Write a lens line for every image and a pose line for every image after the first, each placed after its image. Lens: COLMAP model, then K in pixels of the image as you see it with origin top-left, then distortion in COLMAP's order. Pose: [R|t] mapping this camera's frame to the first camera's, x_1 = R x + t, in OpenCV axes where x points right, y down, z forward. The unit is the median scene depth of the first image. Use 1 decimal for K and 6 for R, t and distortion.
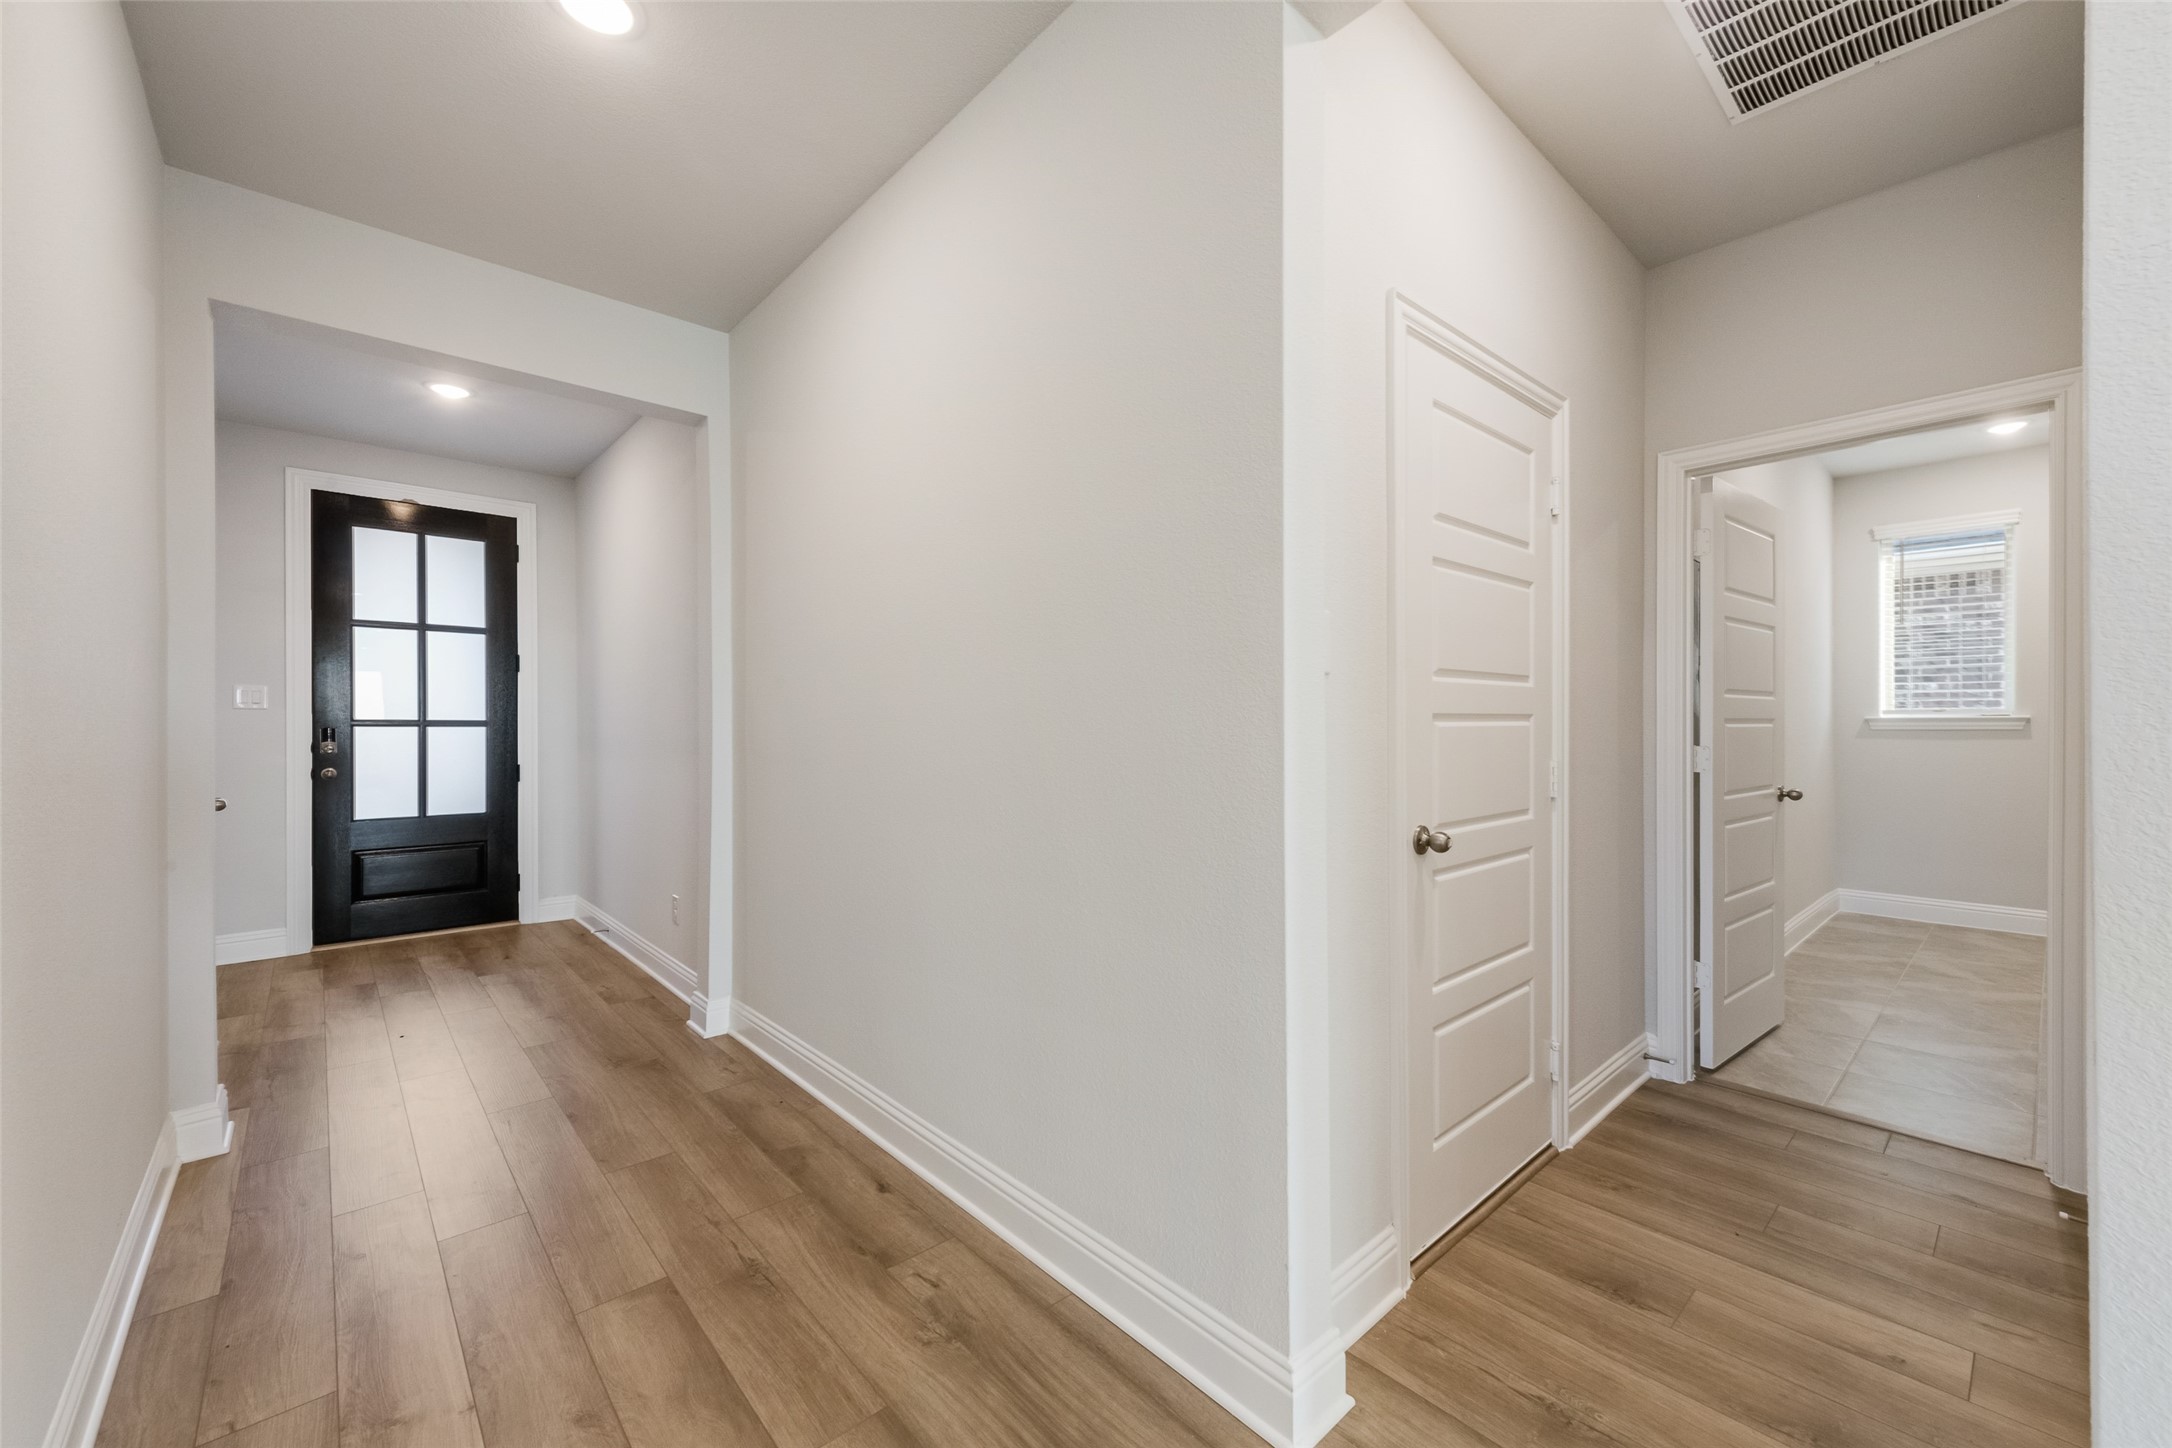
lens RADIAL K [[867.4, 0, 1098.9], [0, 867.4, 730.7], [0, 0, 1]] dist [0.005803, -0.002236]
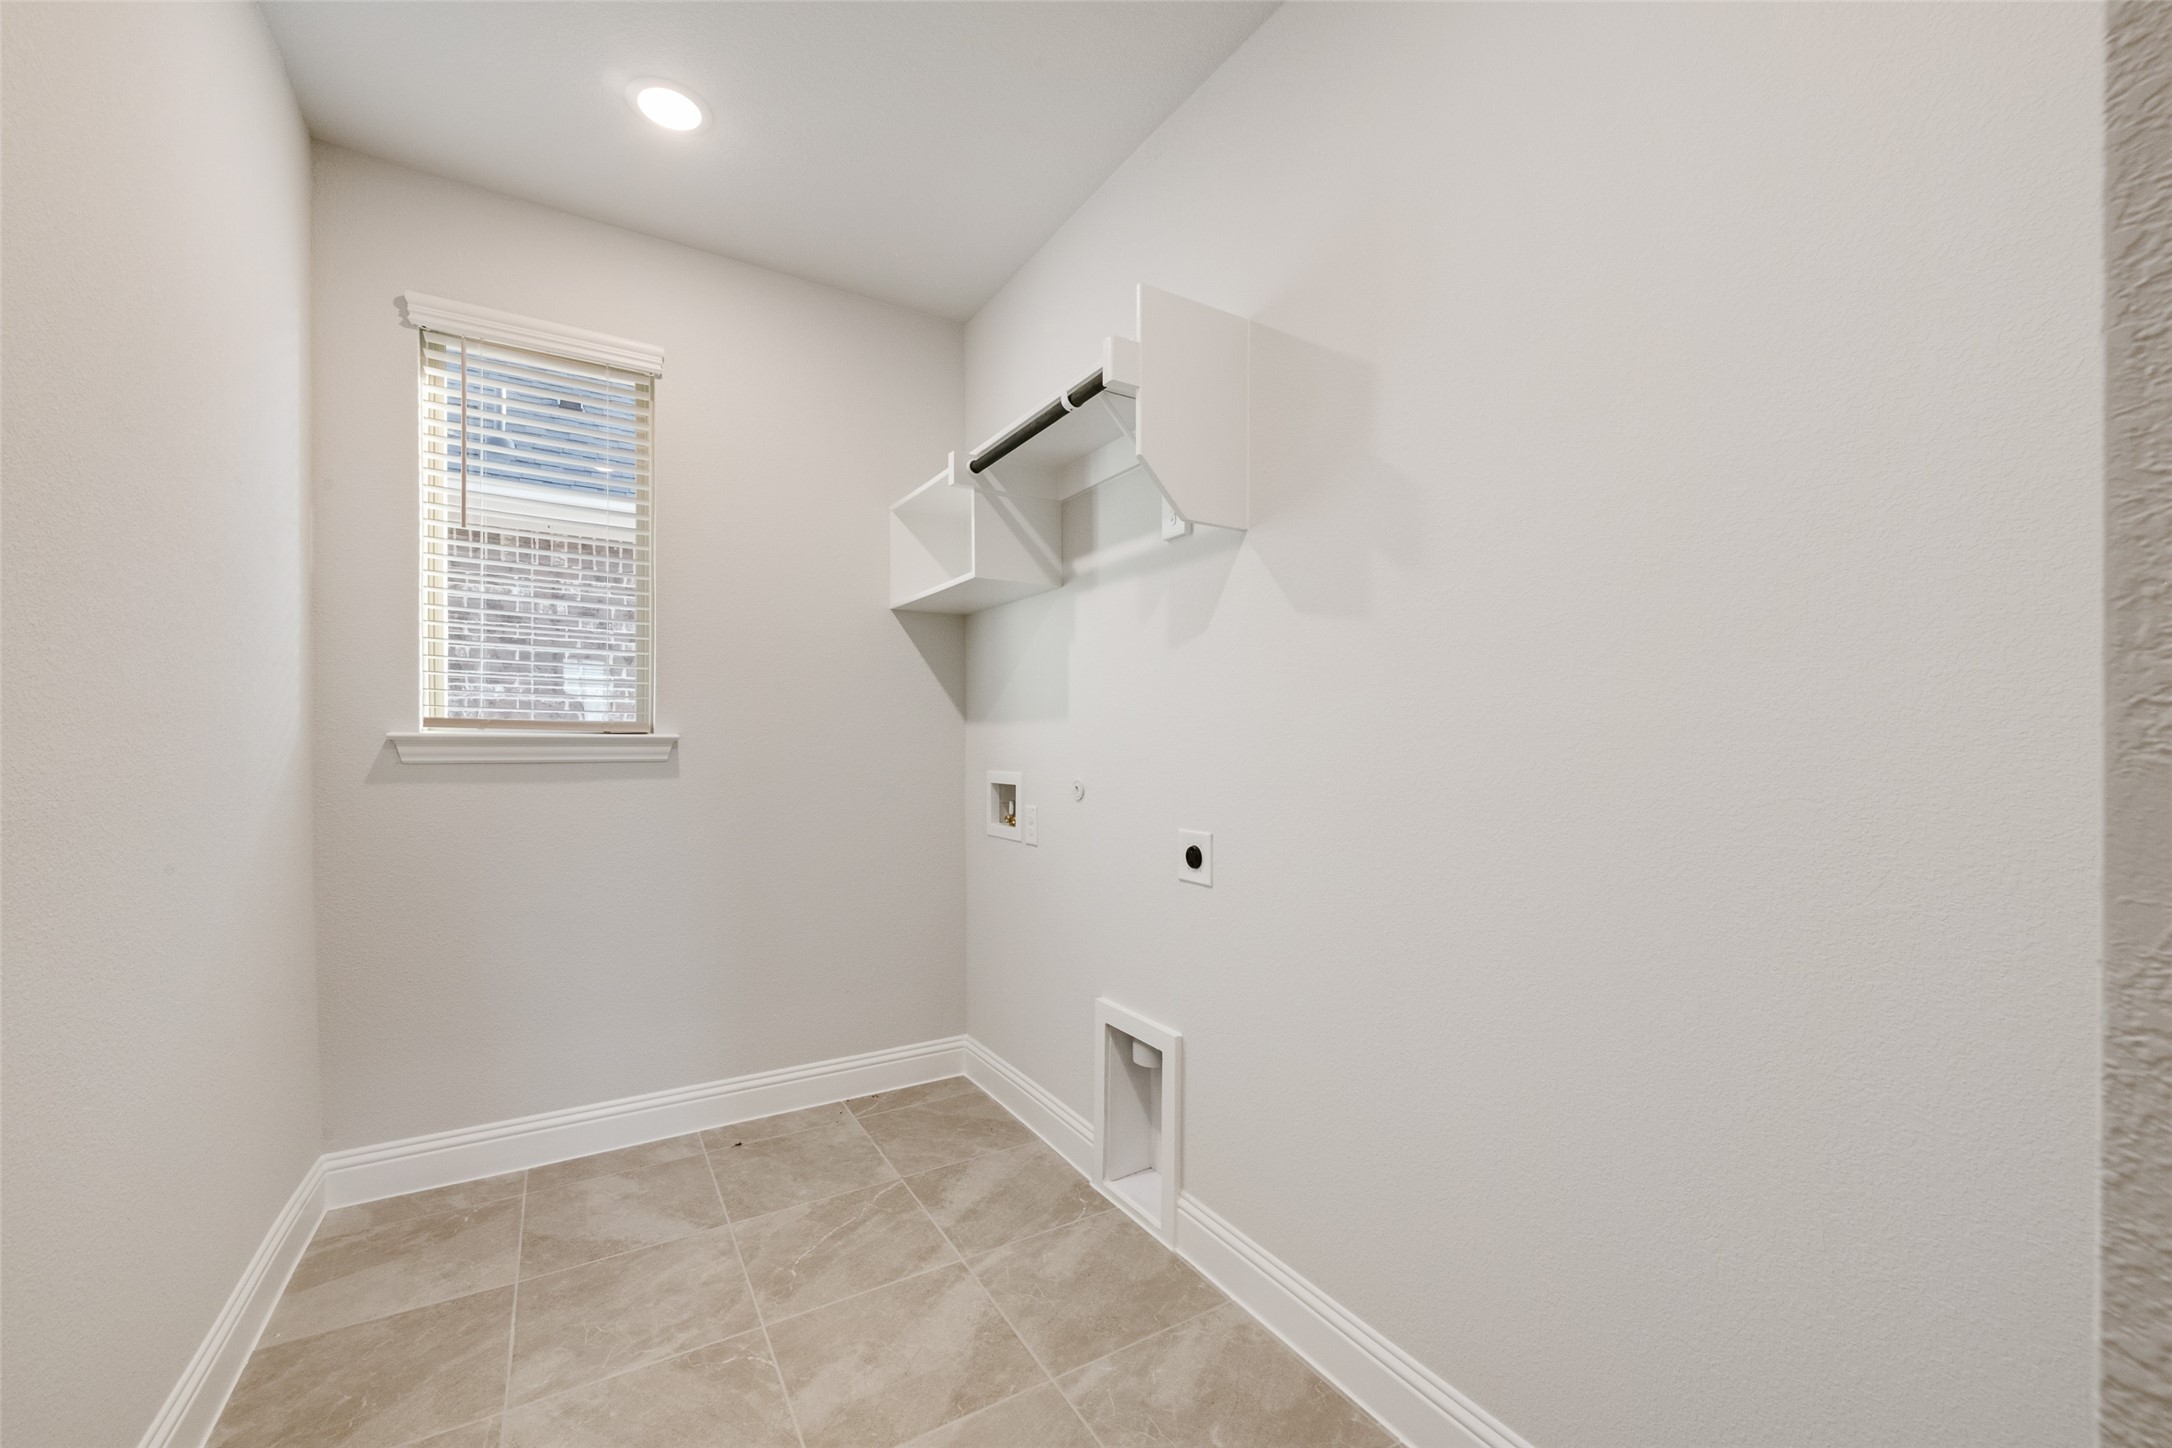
lens RADIAL K [[867.4, 0, 1076.8], [0, 867.4, 743.8], [0, 0, 1]] dist [0.005803, -0.002236]
pose [[0.202208, -0.000494, 0.979343, 0.379763], [0.002424, 0.999997, 0.000004, -0.007023], [-0.979340, 0.002373, 0.202208, 0.416574]]
